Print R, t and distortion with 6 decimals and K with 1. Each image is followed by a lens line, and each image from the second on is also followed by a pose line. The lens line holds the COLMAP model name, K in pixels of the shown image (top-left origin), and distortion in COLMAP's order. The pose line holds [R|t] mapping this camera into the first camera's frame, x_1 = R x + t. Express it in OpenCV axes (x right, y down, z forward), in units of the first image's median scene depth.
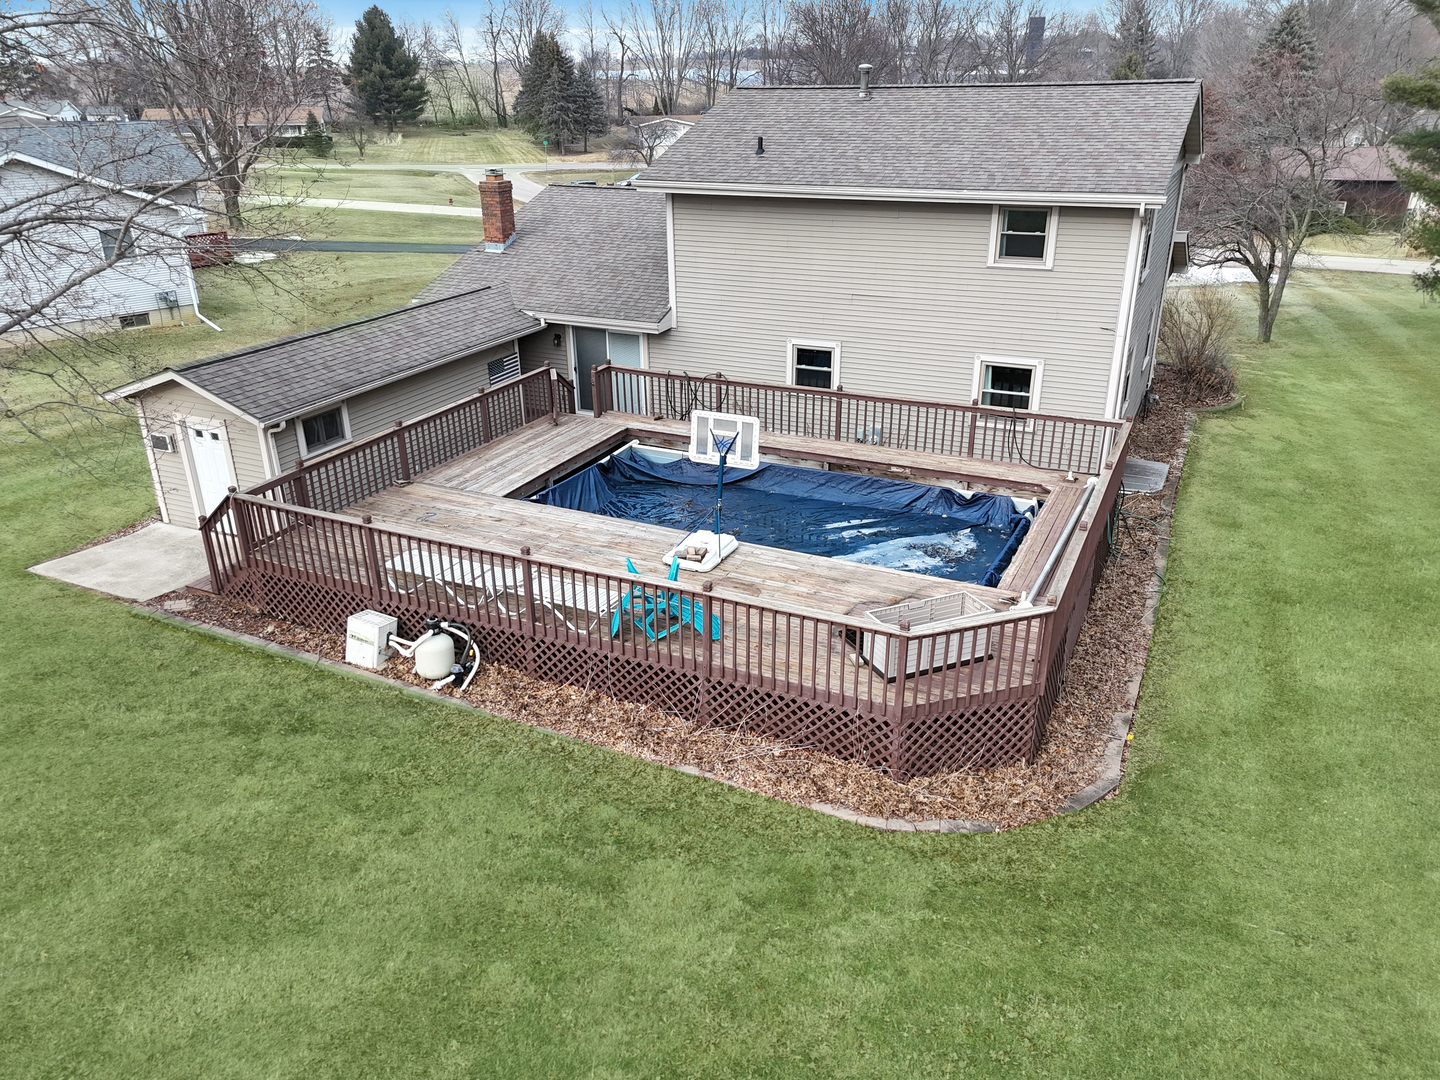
lens RADIAL K [[1044.1, 0, 727.0], [0, 1044.1, 536.4], [0, 0, 1]] dist [0.074928, -0.060716]
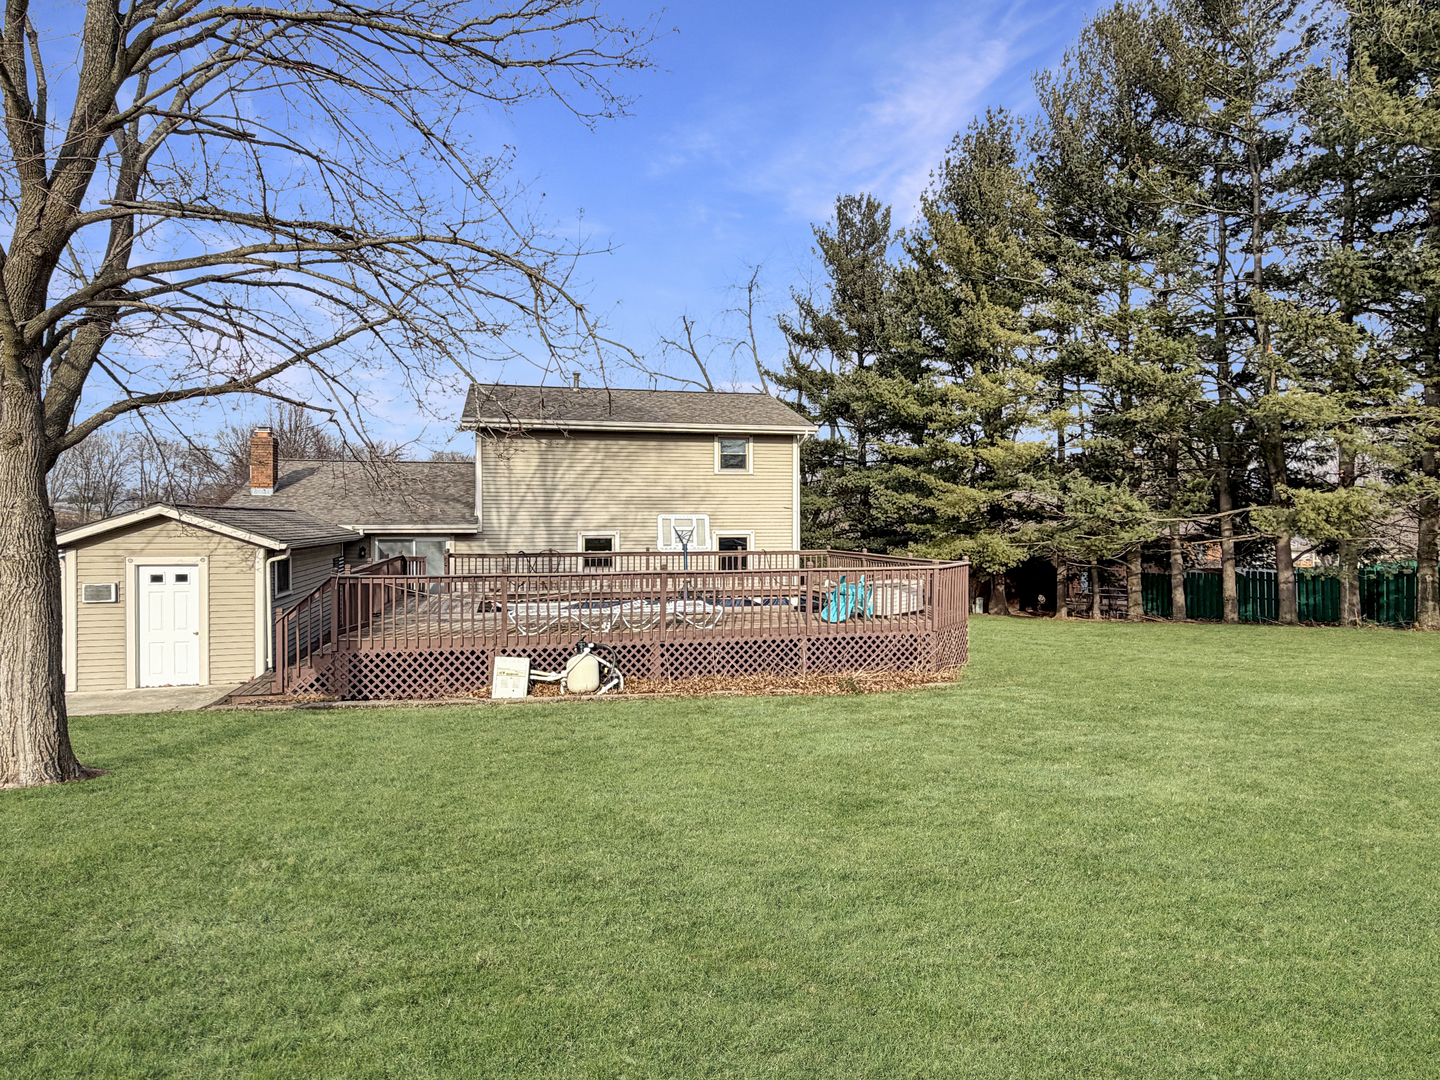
lens RADIAL K [[847.6, 0, 700.0], [0, 847.6, 538.7], [0, 0, 1]] dist [-0.000278, -0.000011]
pose [[0.790327, -0.003951, 0.612673, -0.562322], [0.240093, 0.921999, -0.303766, 0.218425], [-0.563683, 0.387173, 0.729629, 0.131497]]
